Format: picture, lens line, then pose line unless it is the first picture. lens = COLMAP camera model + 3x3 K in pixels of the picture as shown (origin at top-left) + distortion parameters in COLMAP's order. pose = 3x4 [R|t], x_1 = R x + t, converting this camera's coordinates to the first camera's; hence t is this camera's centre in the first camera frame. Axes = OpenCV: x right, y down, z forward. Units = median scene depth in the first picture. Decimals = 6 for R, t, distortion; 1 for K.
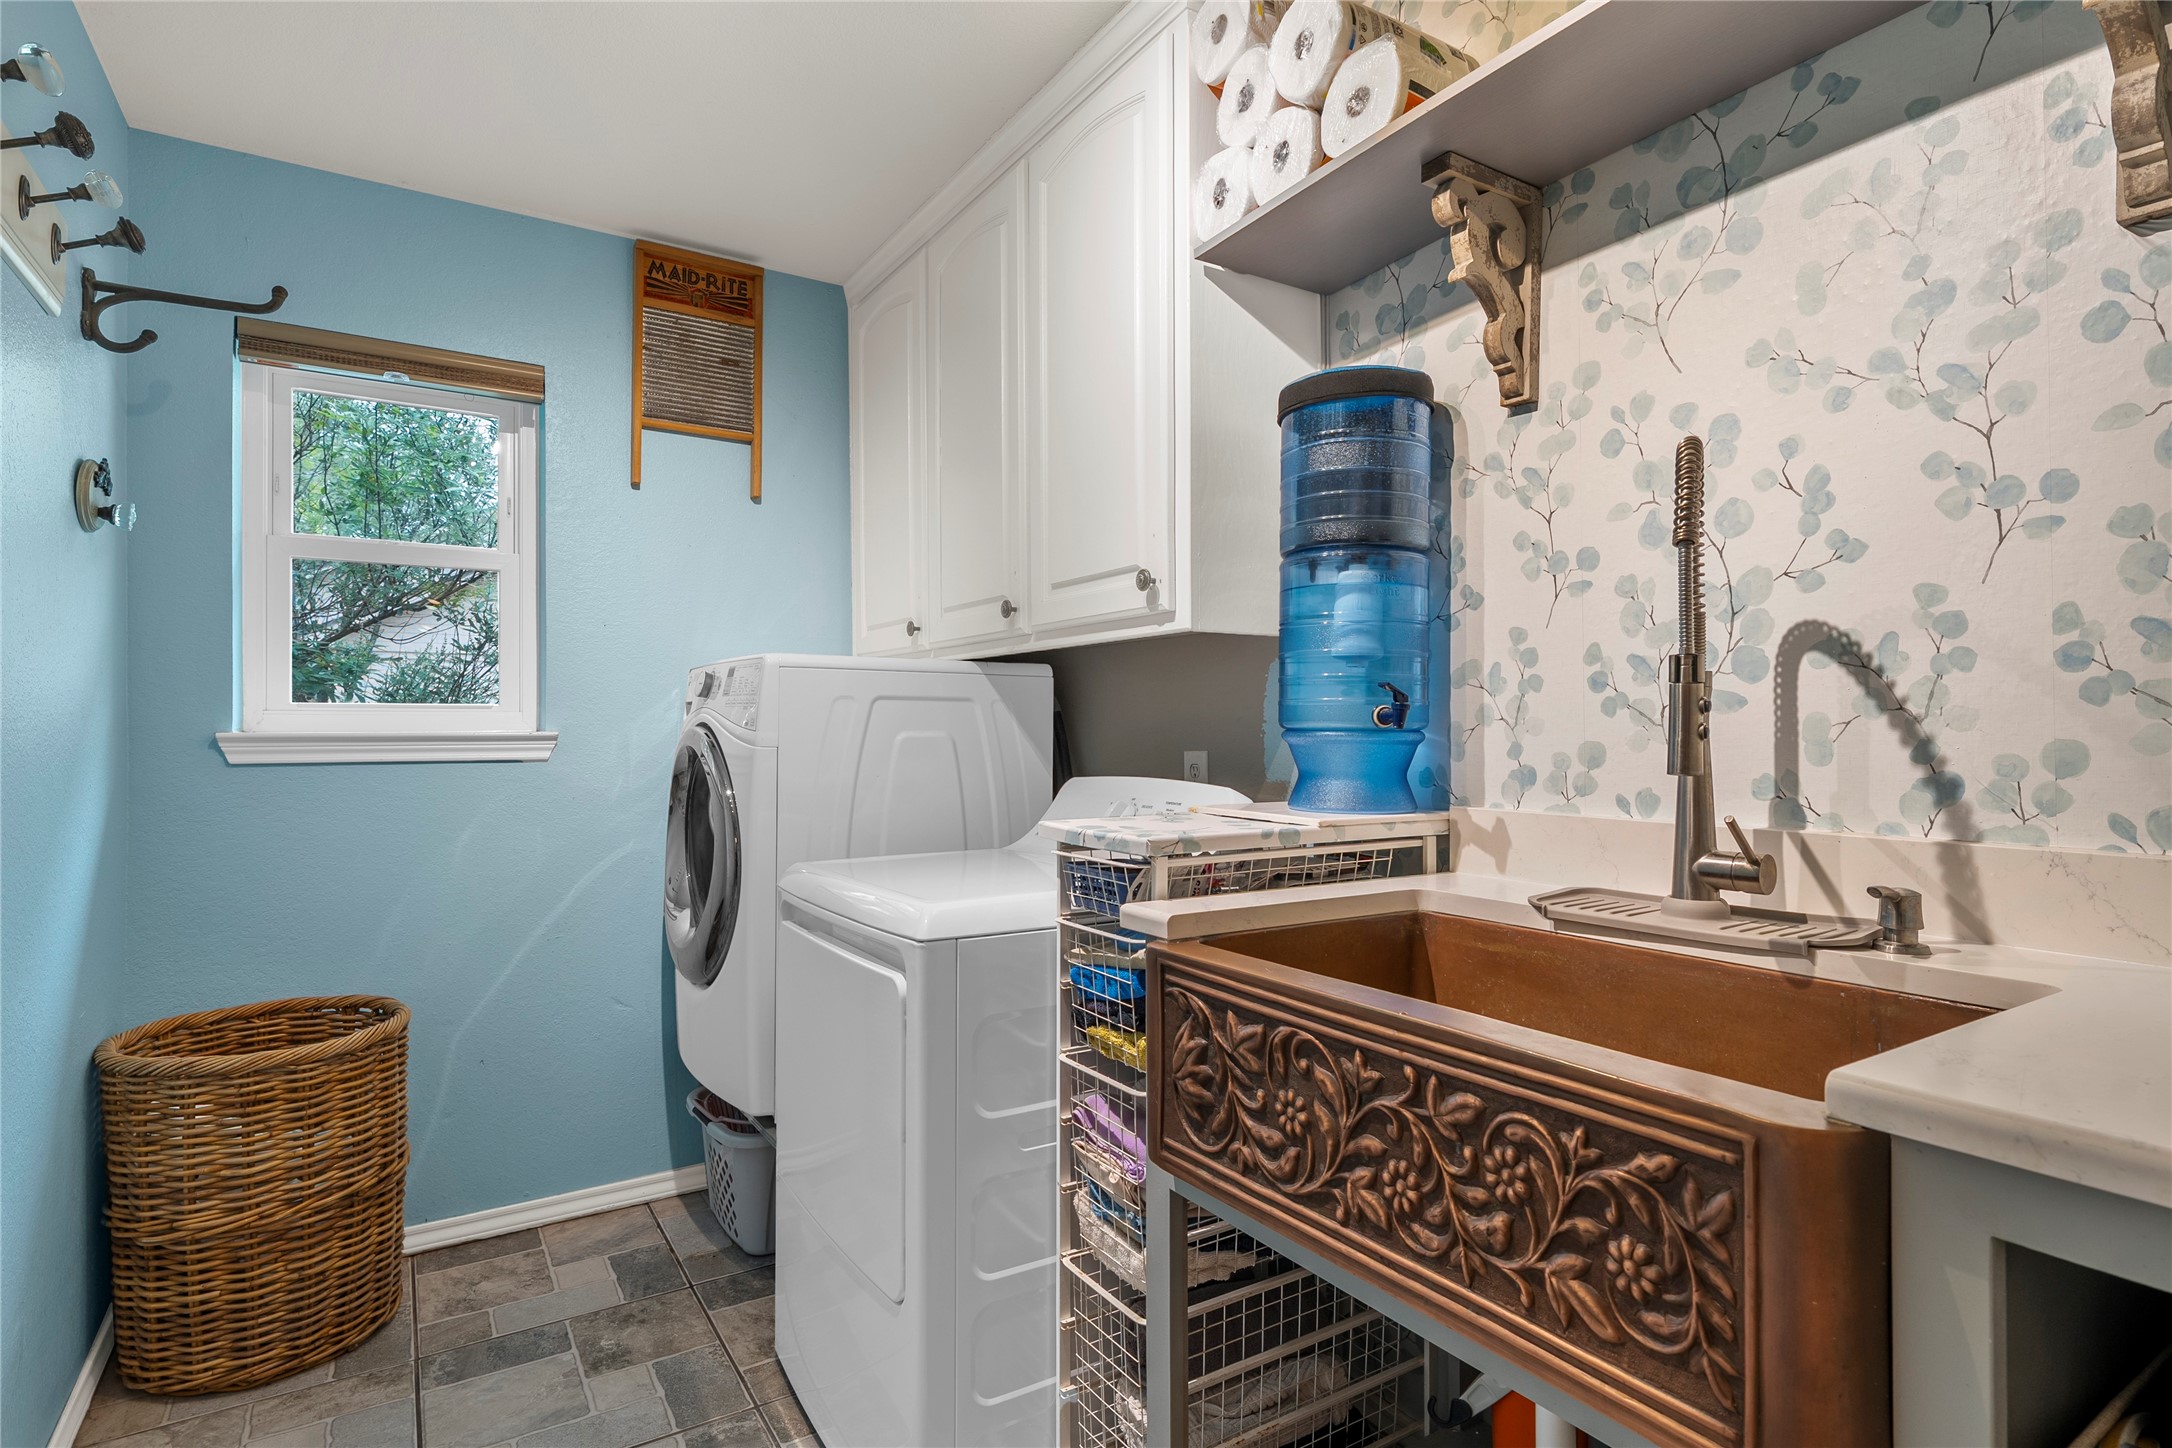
lens RADIAL K [[1078.0, 0, 1076.5], [0, 1078.0, 725.1], [0, 0, 1]] dist [0.002073, -0.001038]
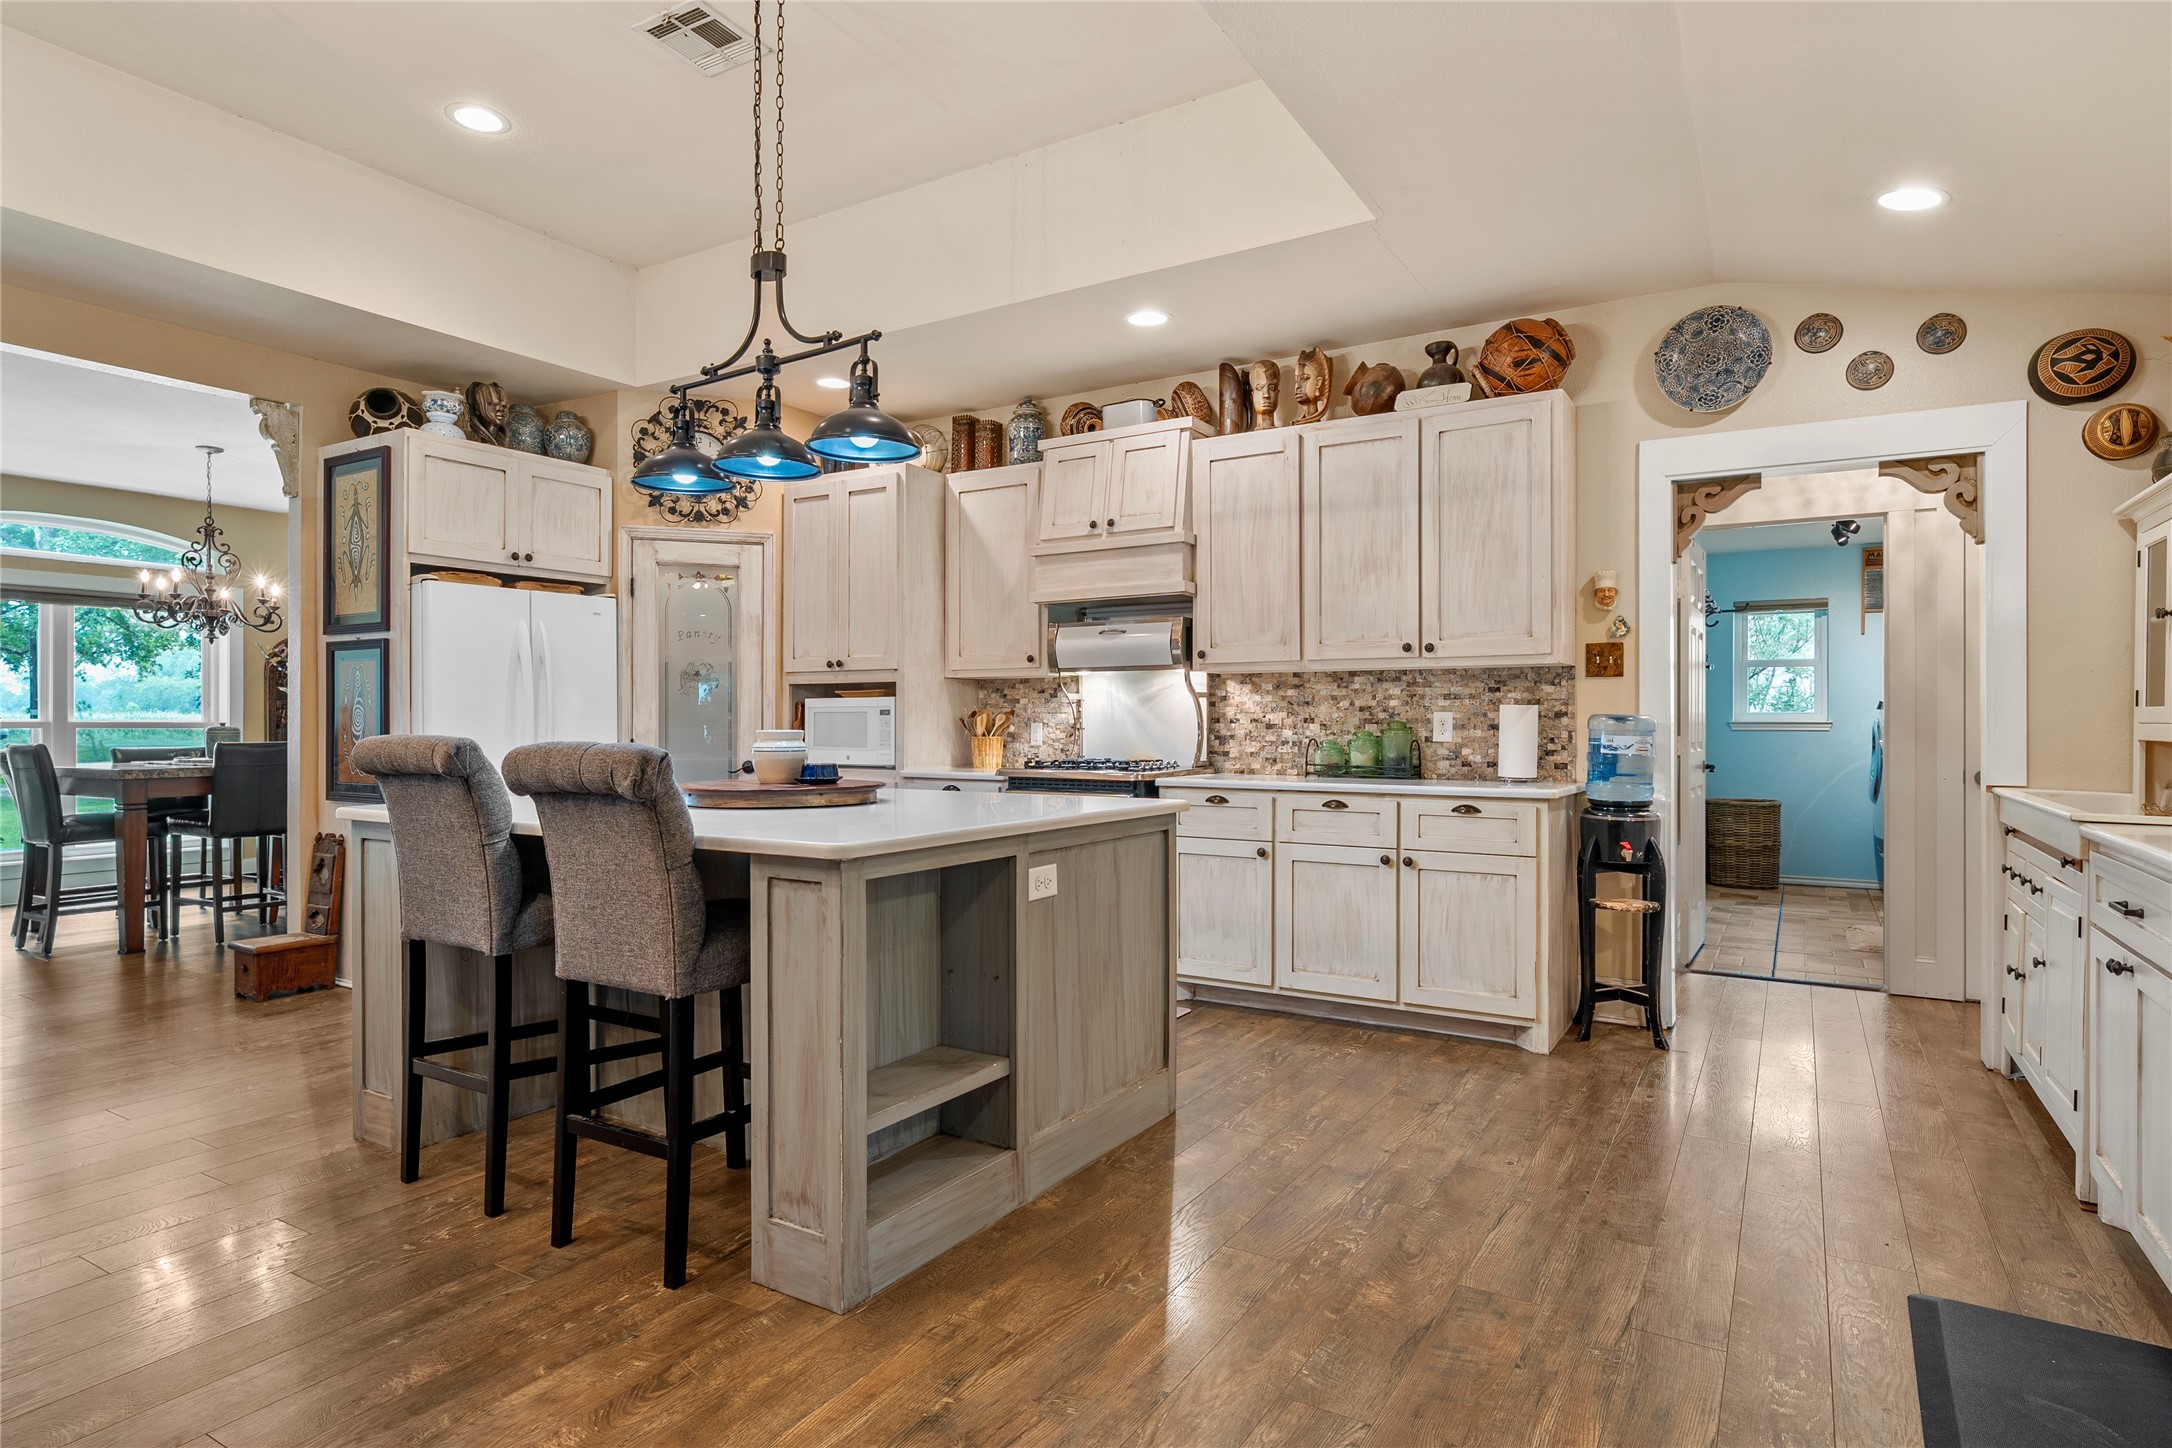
lens RADIAL K [[1161.1, 0, 1085.0], [0, 1161.1, 719.0], [0, 0, 1]] dist [0.002805, -0.001683]
pose [[0.433561, -0.000838, -0.901124, 1.452129], [0.002466, 0.999997, 0.000257, -0.004502], [0.901121, -0.002334, 0.433561, -2.155628]]
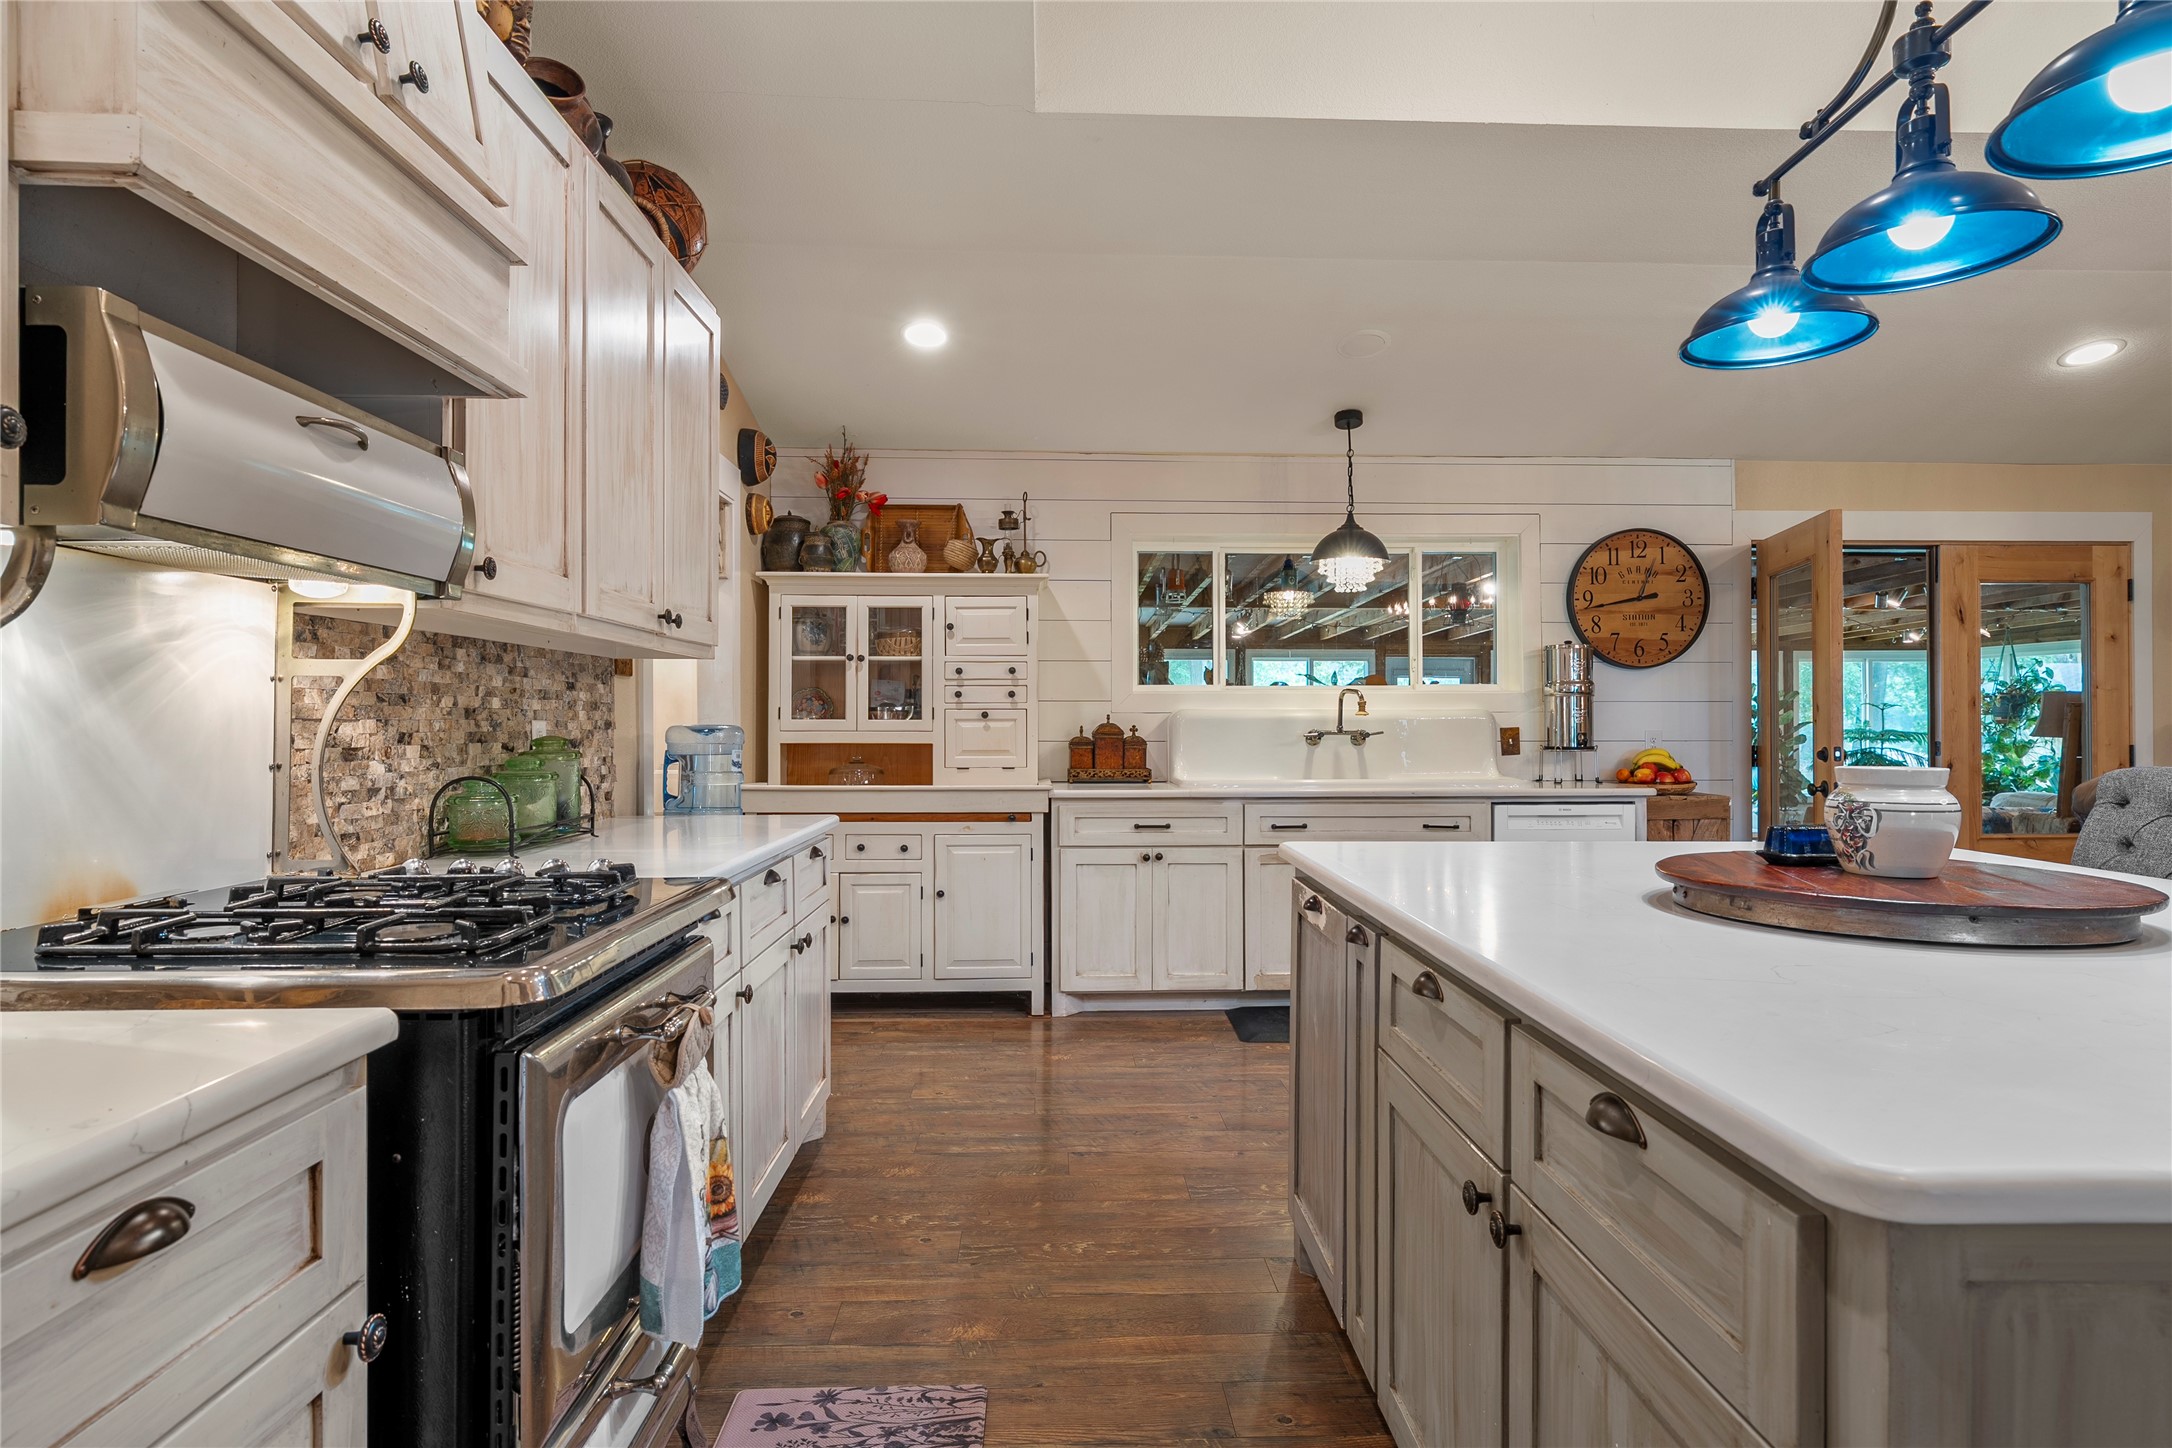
lens RADIAL K [[1161.1, 0, 1089.8], [0, 1161.1, 719.7], [0, 0, 1]] dist [0.002805, -0.001683]
pose [[0.509839, 0.002313, 0.860266, -0.576330], [-0.004134, 0.999991, -0.000239, -0.015992], [-0.860260, -0.003435, 0.509845, -1.854148]]
